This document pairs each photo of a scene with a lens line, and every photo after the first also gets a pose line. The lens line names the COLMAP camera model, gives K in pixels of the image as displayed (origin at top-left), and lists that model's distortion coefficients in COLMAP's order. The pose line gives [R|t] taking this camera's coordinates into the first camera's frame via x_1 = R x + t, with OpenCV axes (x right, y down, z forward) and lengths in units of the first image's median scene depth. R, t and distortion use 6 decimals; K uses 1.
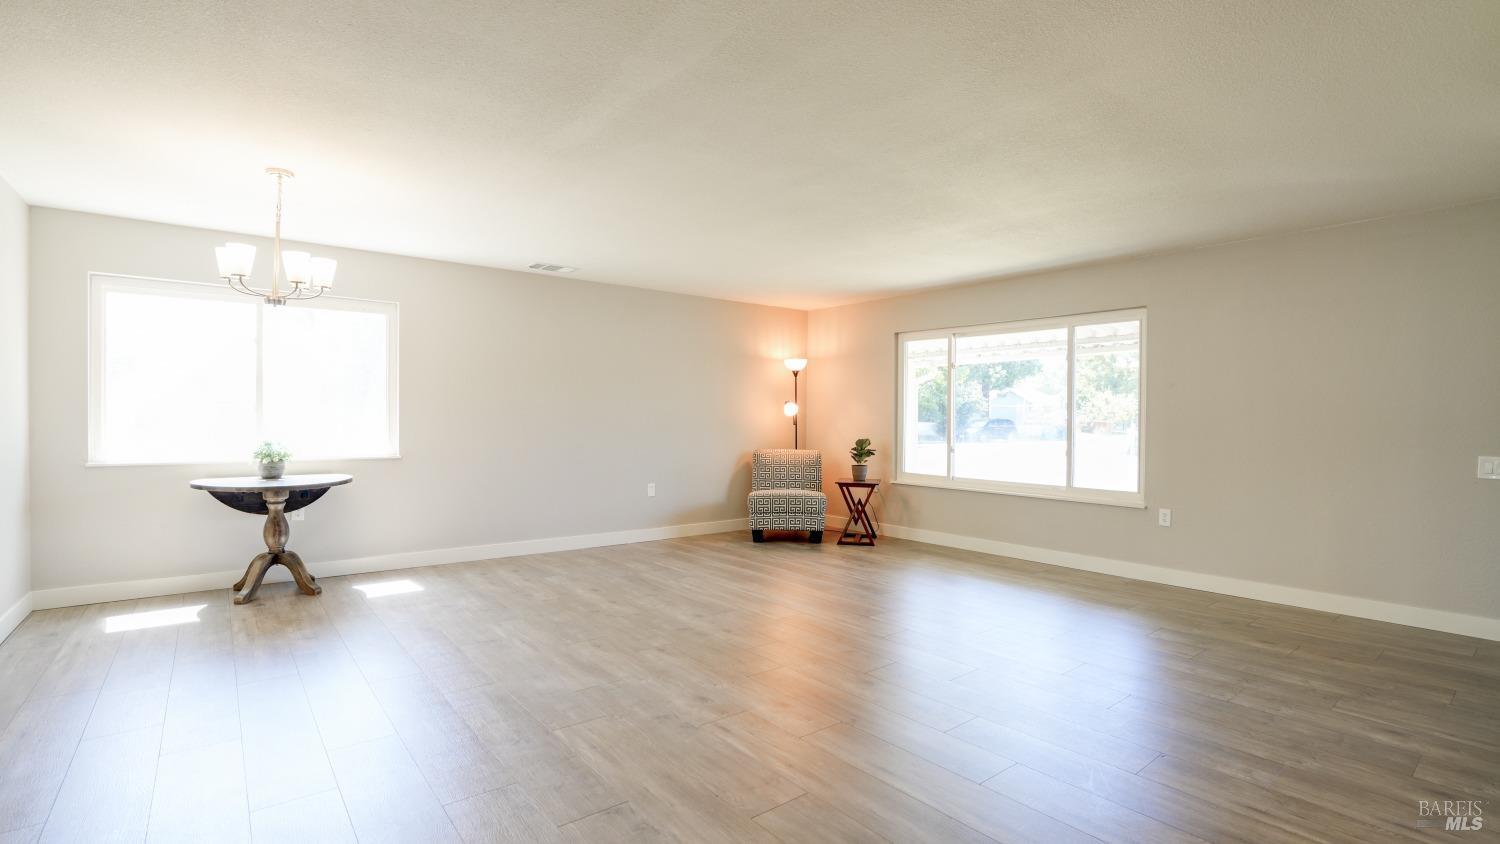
lens RADIAL K [[684.5, 0, 747.5], [0, 684.5, 422.4], [0, 0, 1]] dist [-0.047482, 0.000411]
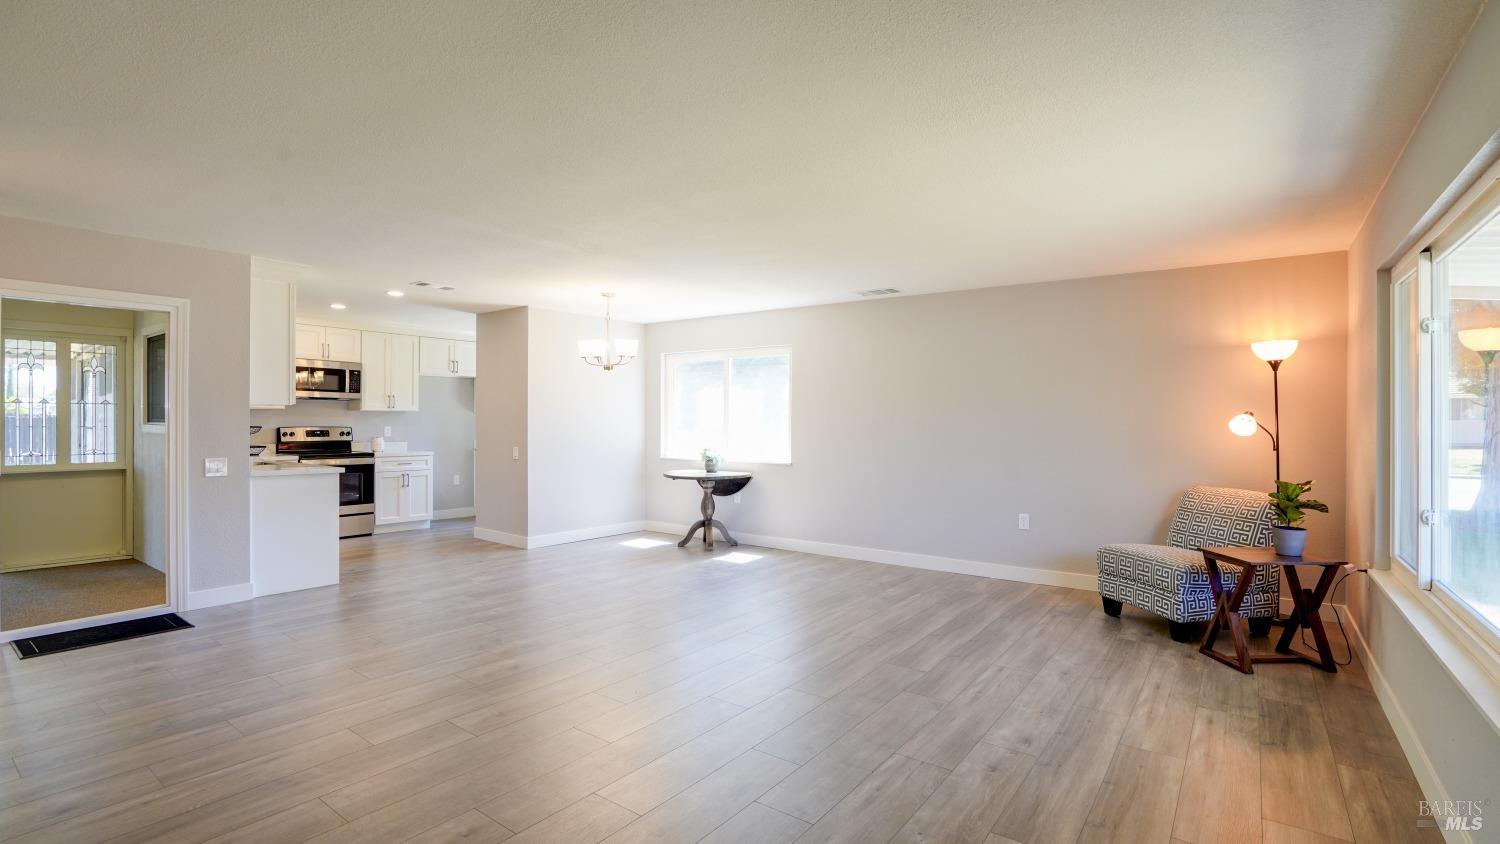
lens RADIAL K [[684.5, 0, 747.5], [0, 684.5, 422.4], [0, 0, 1]] dist [-0.047482, 0.000411]
pose [[0.251379, -0.005065, -0.967876, 0.863773], [-0.009076, 0.999930, -0.007590, -0.020762], [0.967846, 0.010693, 0.251315, 0.687567]]
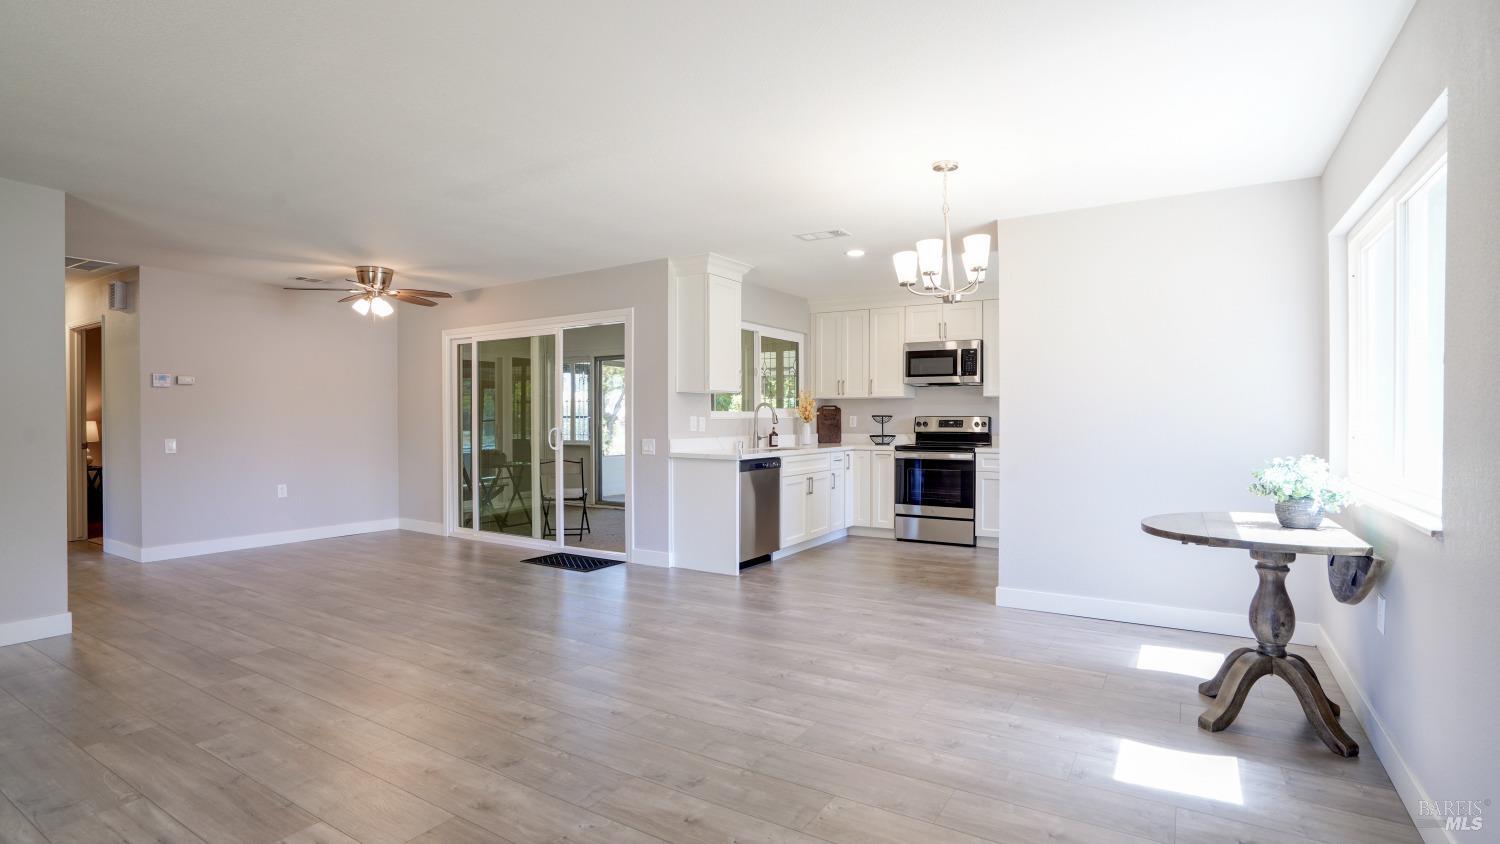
lens RADIAL K [[717.7, 0, 757.9], [0, 717.7, 425.9], [0, 0, 1]] dist [-0.031385, 0.000569]
pose [[-0.941053, -0.004572, -0.338229, -0.075324], [-0.009642, 0.999865, 0.013311, -0.008230], [0.338122, 0.015787, -0.940970, 1.433102]]
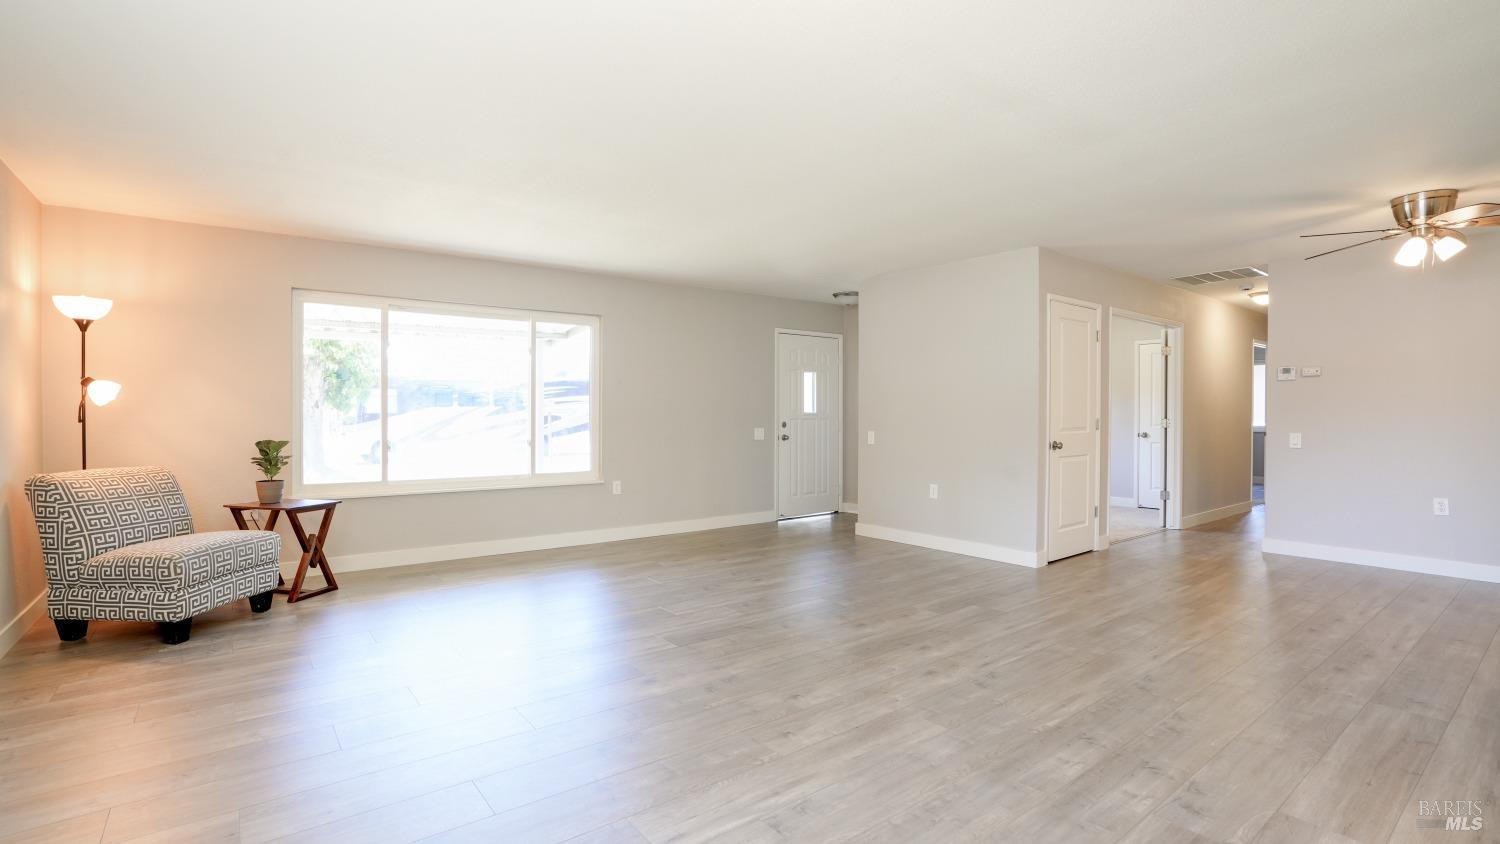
lens RADIAL K [[695.8, 0, 742.5], [0, 695.8, 424.5], [0, 0, 1]] dist [-0.050957, 0.023173]
pose [[0.021997, -0.025318, 0.999437, -0.734708], [0.005661, 0.999666, 0.025199, -0.008475], [-0.999742, 0.005103, 0.022133, 0.811913]]
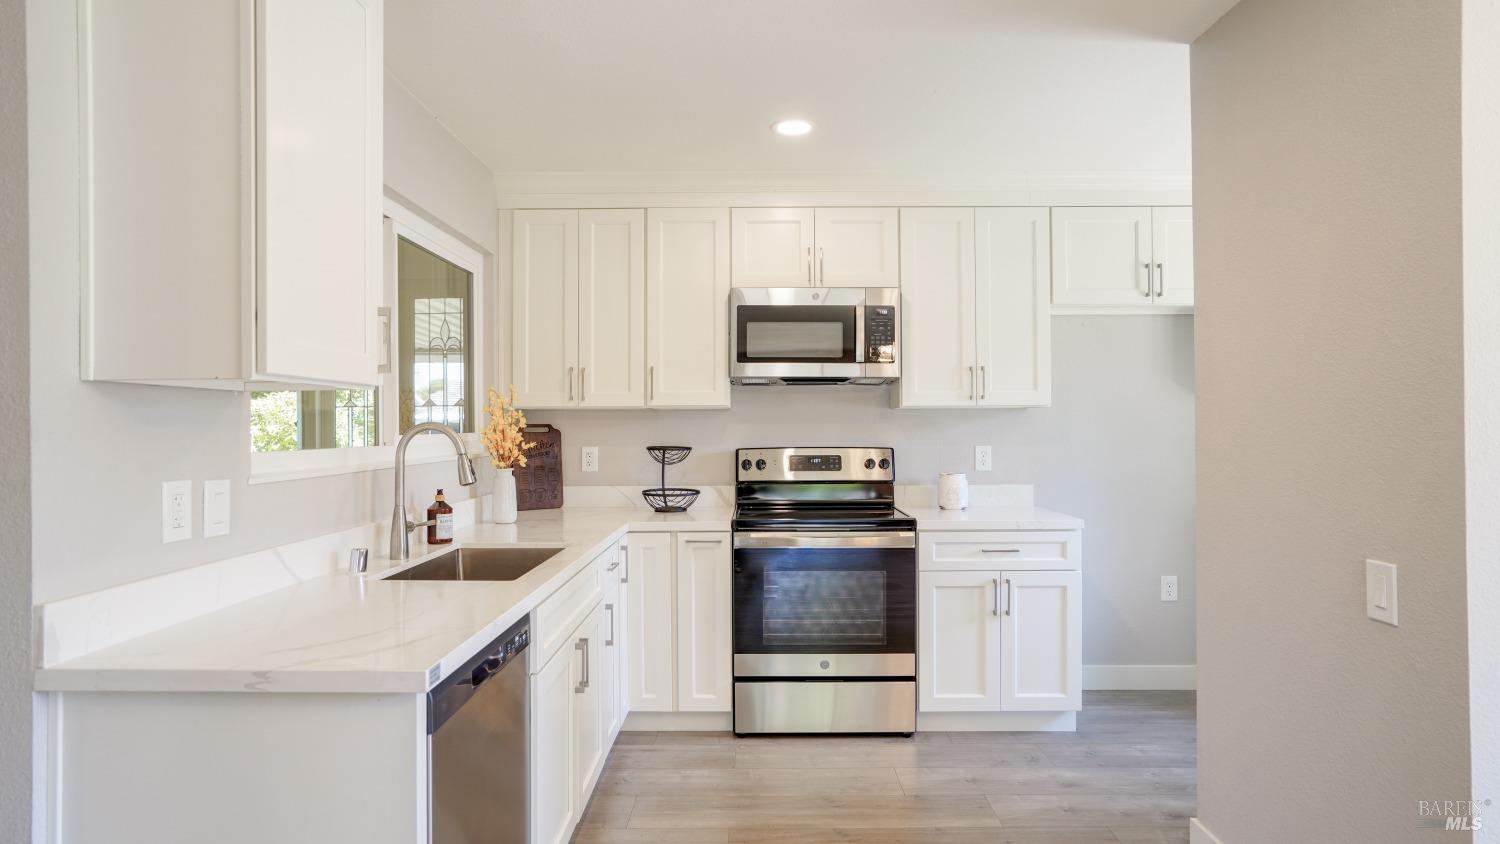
lens RADIAL K [[826.7, 0, 745.6], [0, 826.7, 424.0], [0, 0, 1]] dist [-0.019036, 0.001371]
pose [[-0.637659, -0.007819, -0.770279, -0.290036], [-0.004192, 0.999969, -0.006680, -0.031807], [0.770307, -0.001030, -0.637672, 0.581156]]
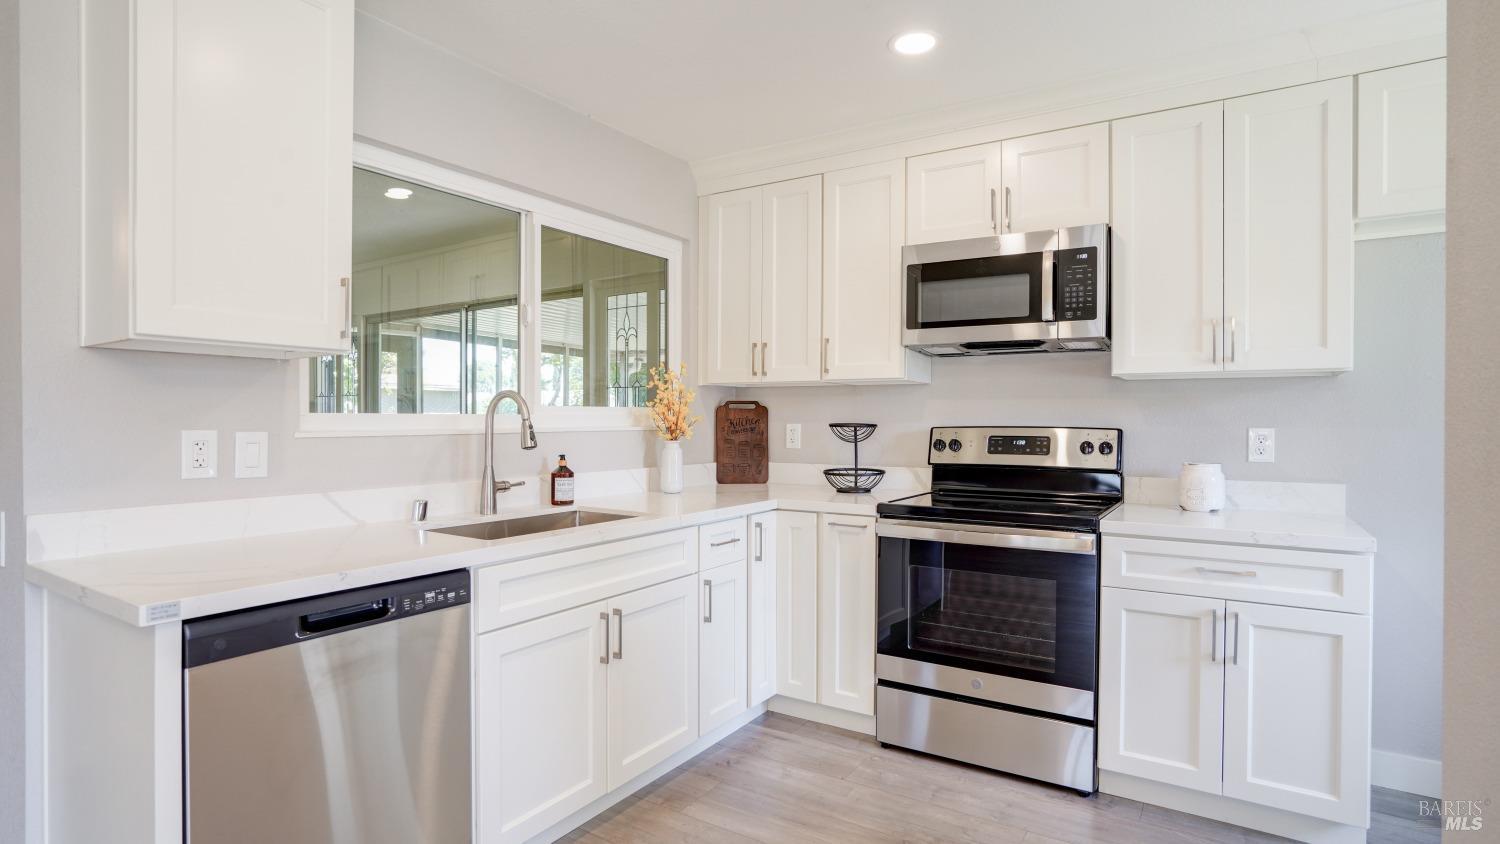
lens RADIAL K [[752.0, 0, 750.0], [0, 752.0, 422.0], [0, 0, 1]] dist [-0.047128, 0.025494]
pose [[-0.949446, -0.009931, -0.313774, -0.578201], [-0.012500, 0.999903, 0.006176, -0.018280], [0.313683, 0.009786, -0.949477, 0.639645]]
